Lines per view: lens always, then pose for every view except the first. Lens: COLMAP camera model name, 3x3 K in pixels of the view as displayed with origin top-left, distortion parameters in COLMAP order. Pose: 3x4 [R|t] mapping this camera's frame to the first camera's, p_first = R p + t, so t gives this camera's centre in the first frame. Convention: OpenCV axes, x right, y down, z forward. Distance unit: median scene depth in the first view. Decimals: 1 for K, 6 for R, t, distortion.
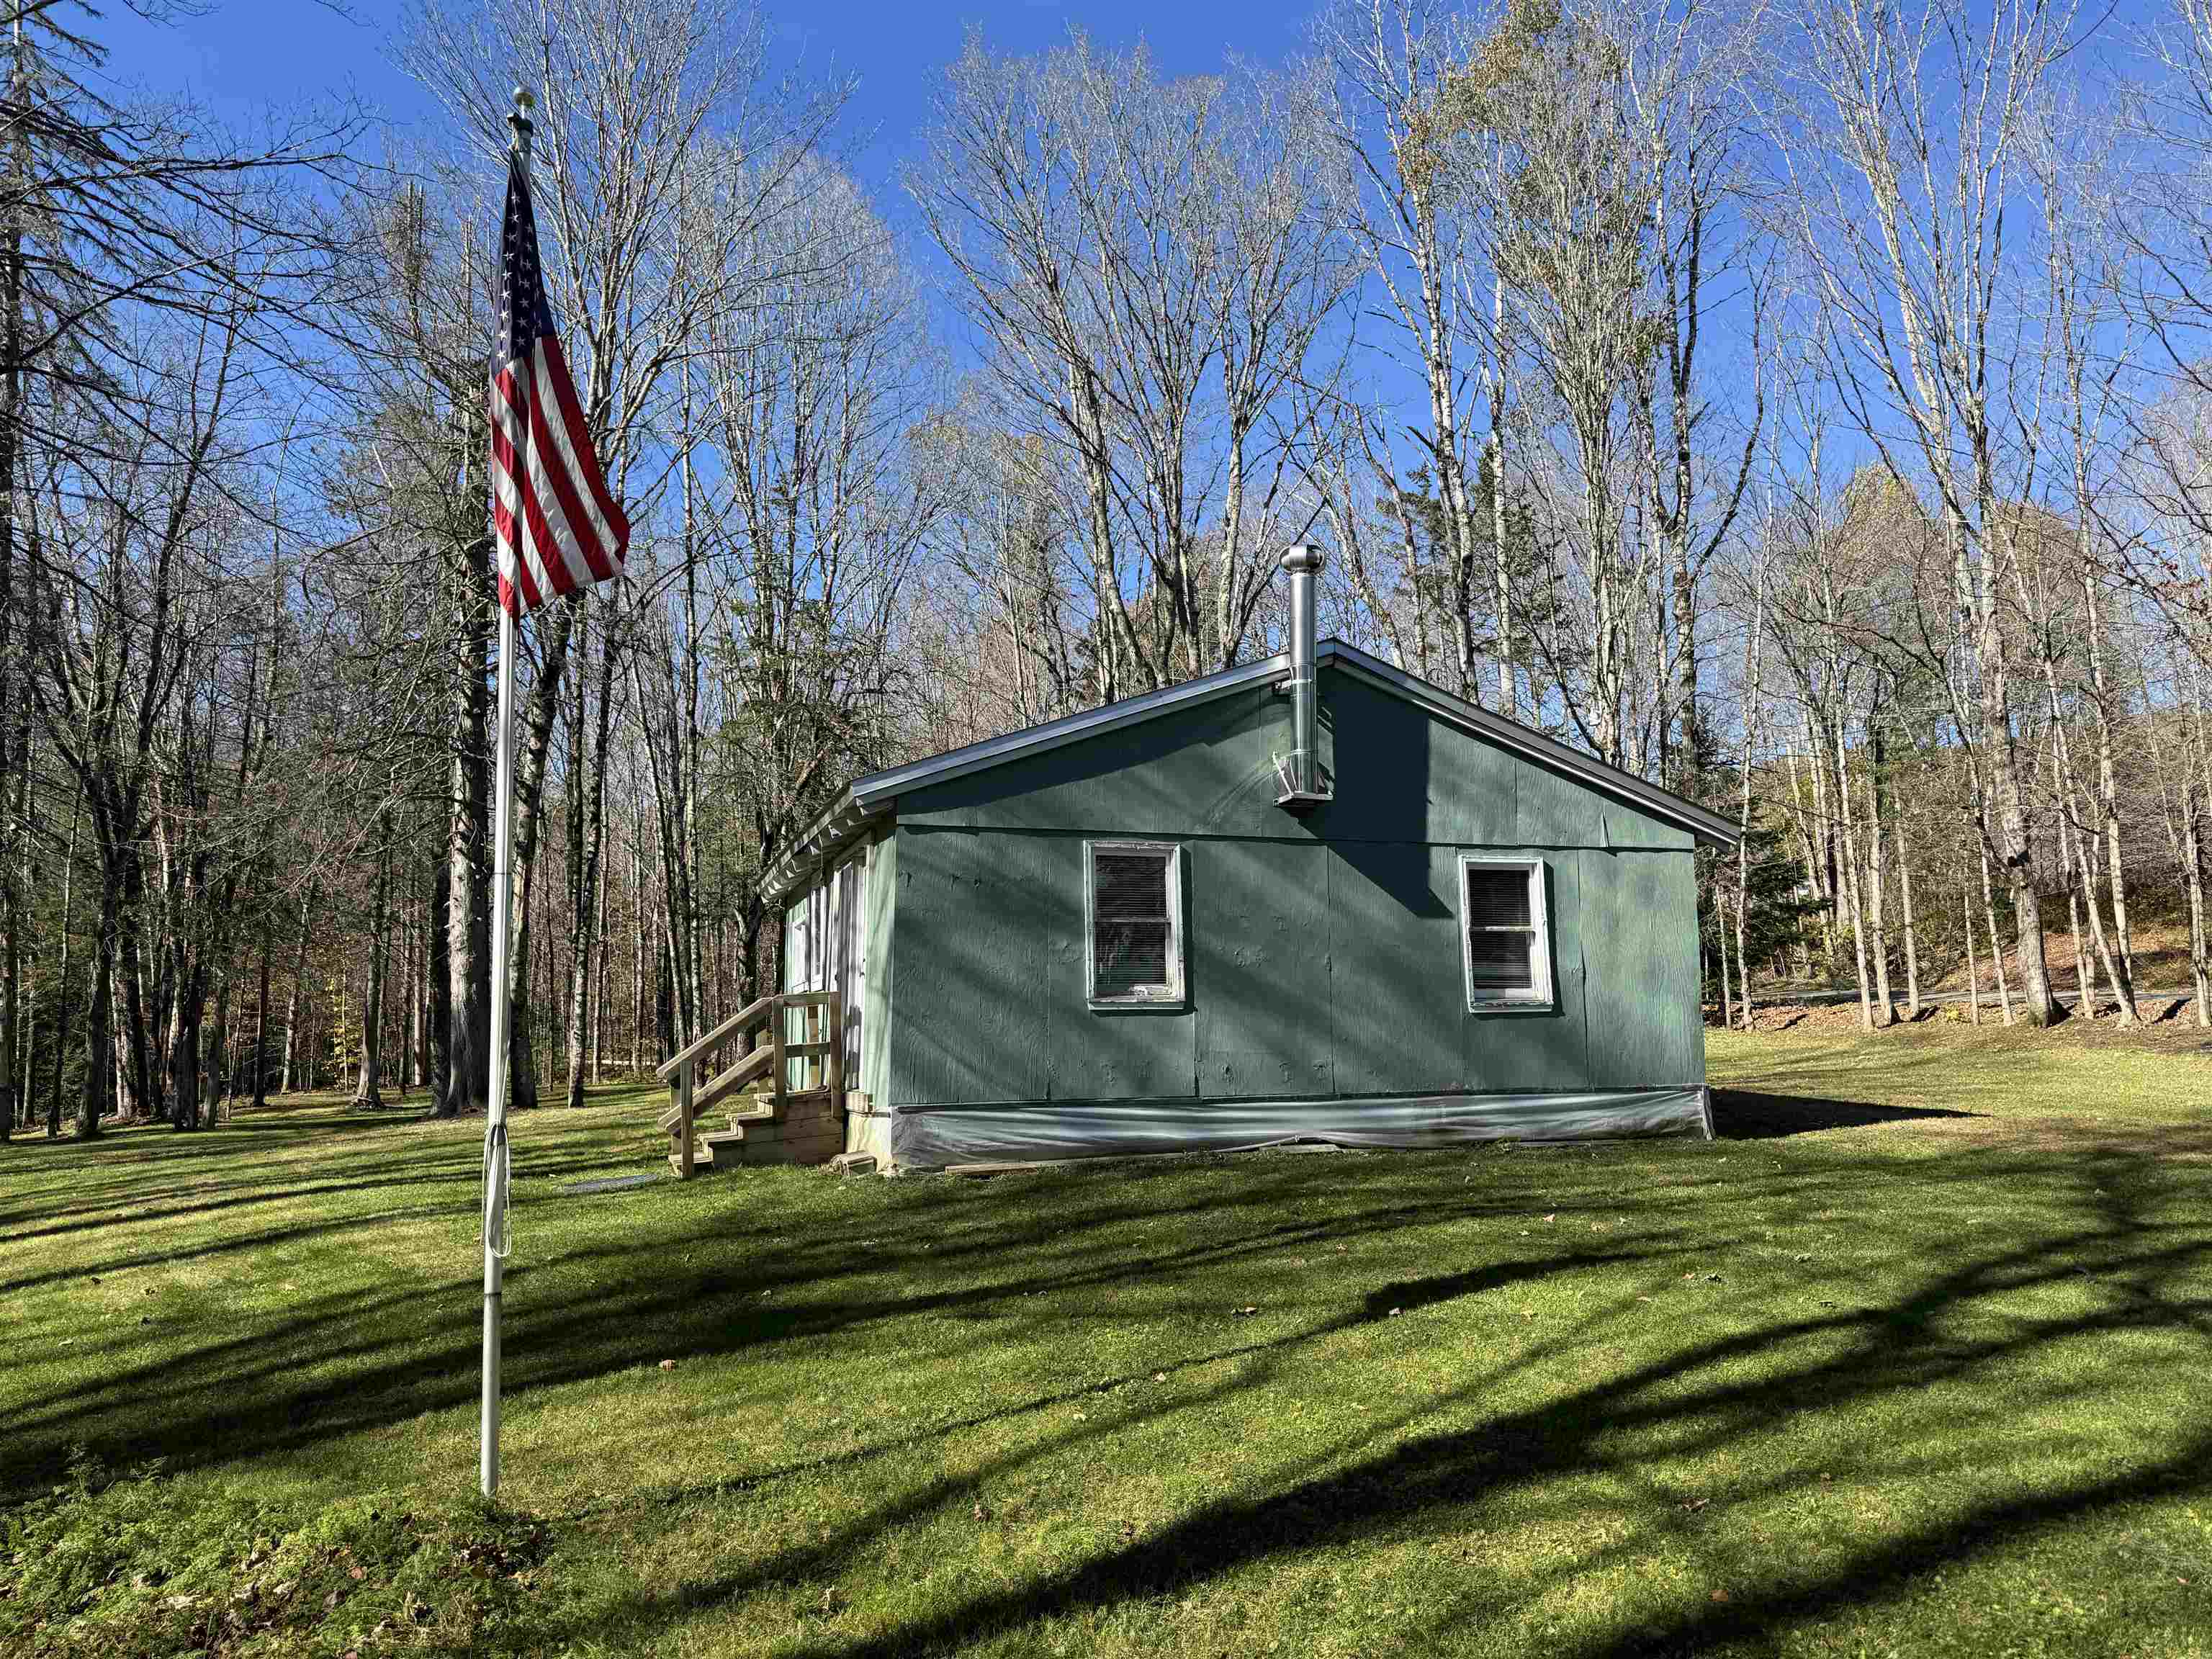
lens RADIAL K [[1551.0, 0, 1106.0], [0, 1551.0, 829.5], [0, 0, 1]] dist [0.123993, -0.205140]
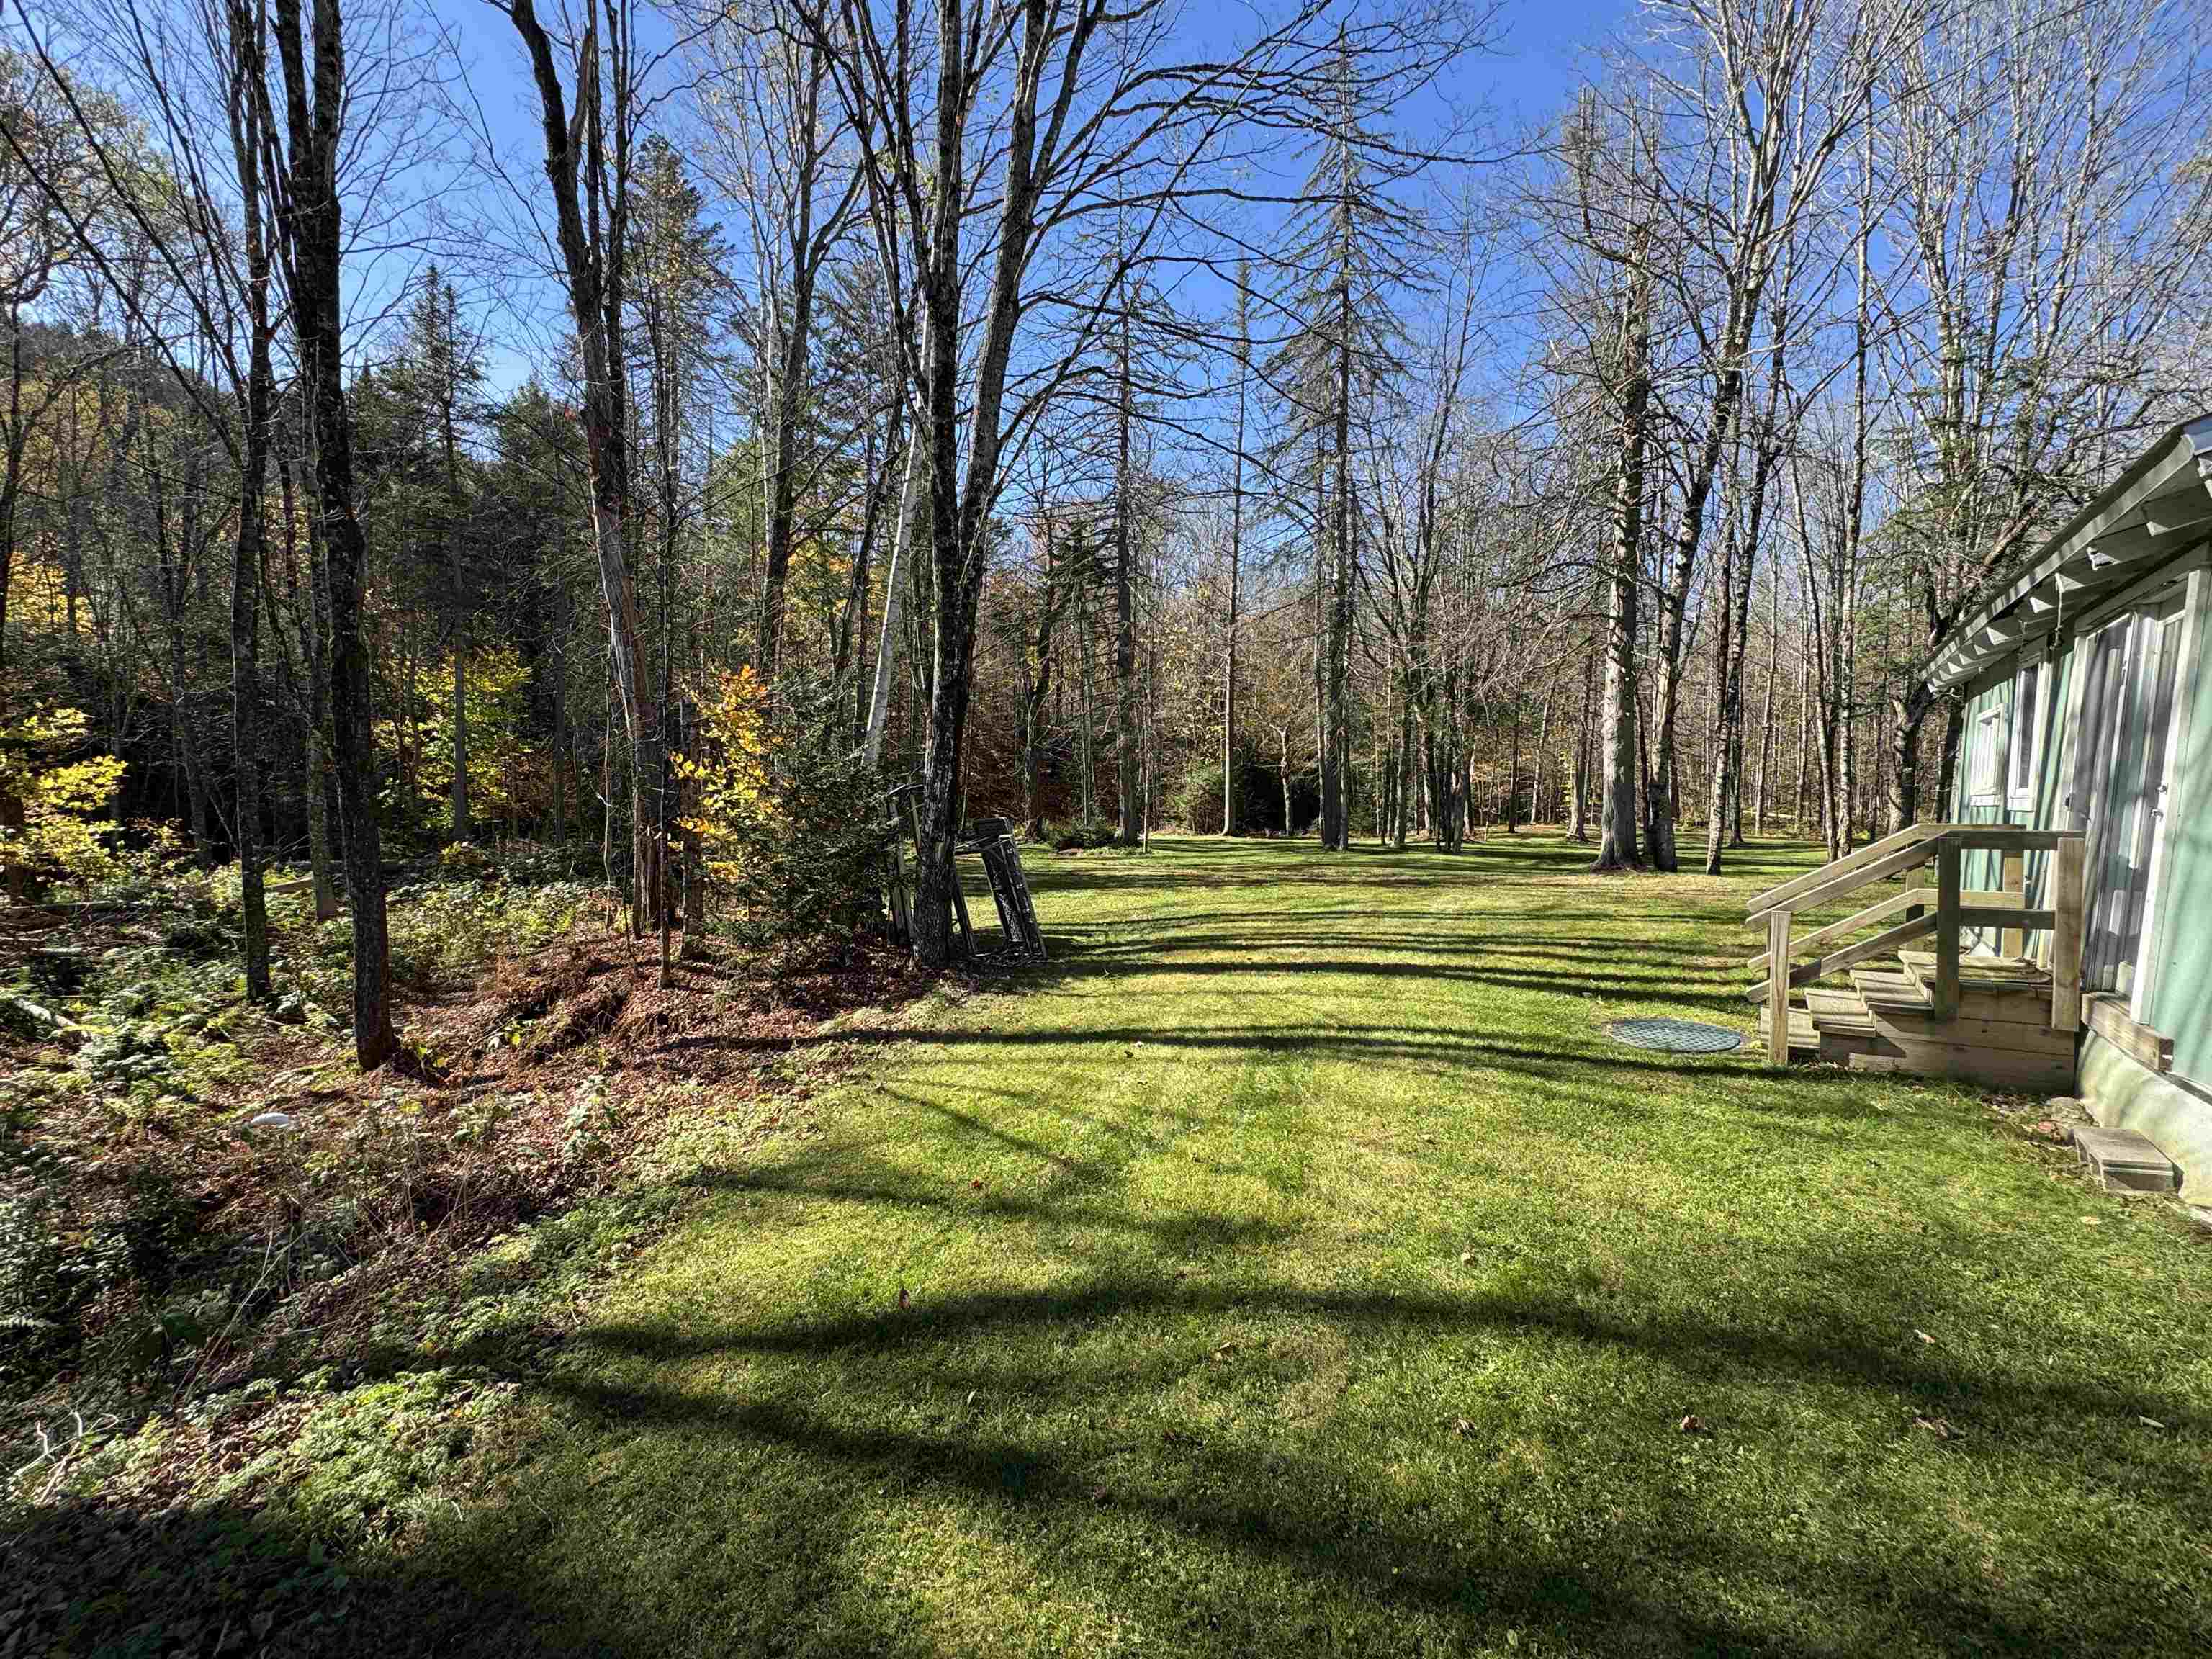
lens RADIAL K [[896.6, 0, 1112.7], [0, 896.6, 832.9], [0, 0, 1]] dist [-0.001399, -0.000199]
pose [[0.580763, 0.084005, -0.809727, -0.057827], [0.070913, 0.985660, 0.153118, 0.012724], [0.810978, -0.146345, 0.566478, 0.263244]]
